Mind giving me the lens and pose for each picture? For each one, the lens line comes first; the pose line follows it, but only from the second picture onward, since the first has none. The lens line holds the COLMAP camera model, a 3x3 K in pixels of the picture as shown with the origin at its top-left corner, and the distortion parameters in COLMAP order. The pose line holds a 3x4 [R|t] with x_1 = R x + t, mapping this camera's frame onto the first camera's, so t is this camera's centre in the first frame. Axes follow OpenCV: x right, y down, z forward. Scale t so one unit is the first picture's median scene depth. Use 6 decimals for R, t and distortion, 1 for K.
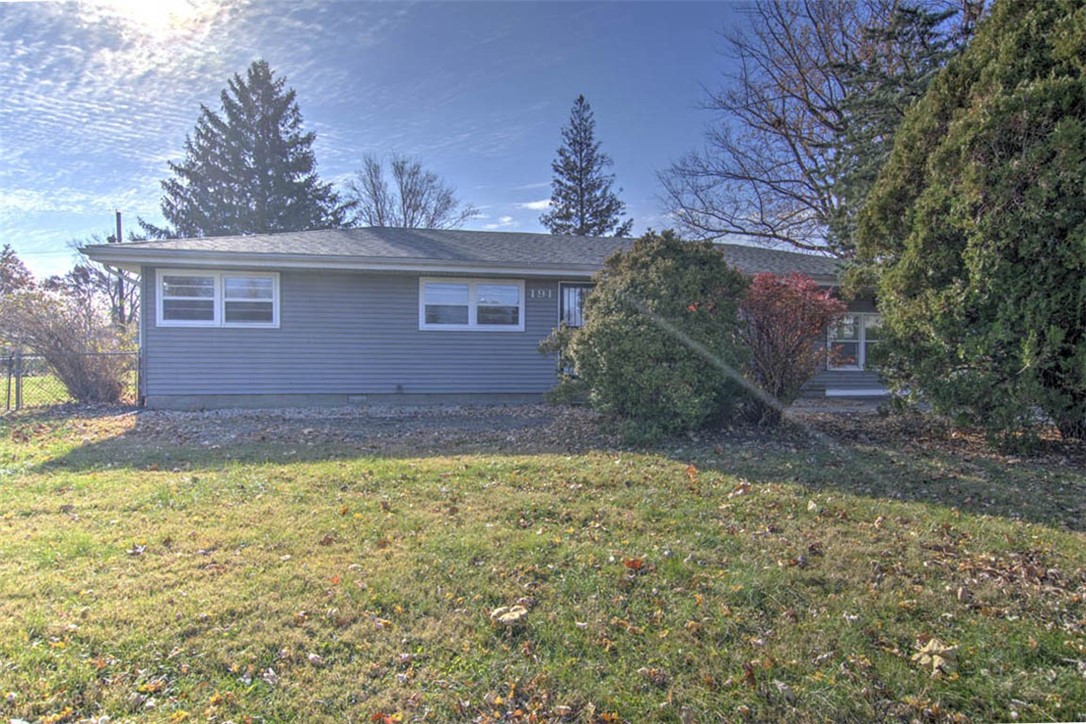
lens RADIAL K [[634.8, 0, 543.4], [0, 634.8, 363.1], [0, 0, 1]] dist [0.006166, 0.001878]
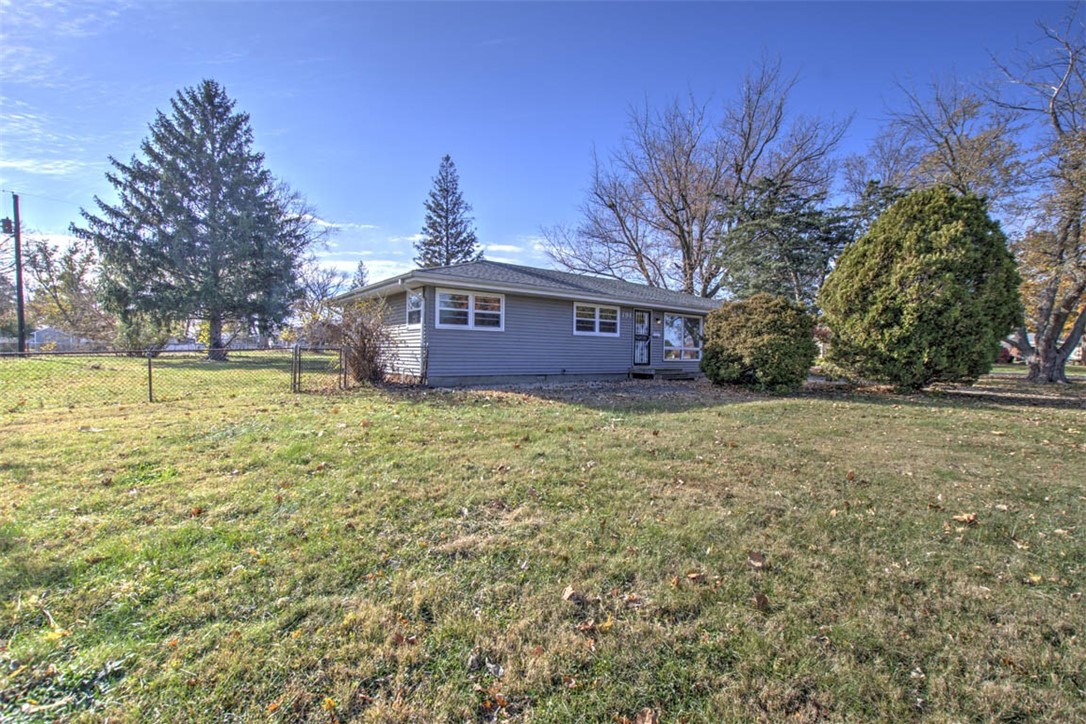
lens RADIAL K [[469.4, 0, 544.1], [0, 469.4, 363.7], [0, 0, 1]] dist [-0.005795, -0.000471]
pose [[0.897356, -0.002392, 0.441301, -0.368214], [-0.010190, 0.999606, 0.026138, -0.004201], [-0.441190, -0.027951, 0.896978, -0.014848]]
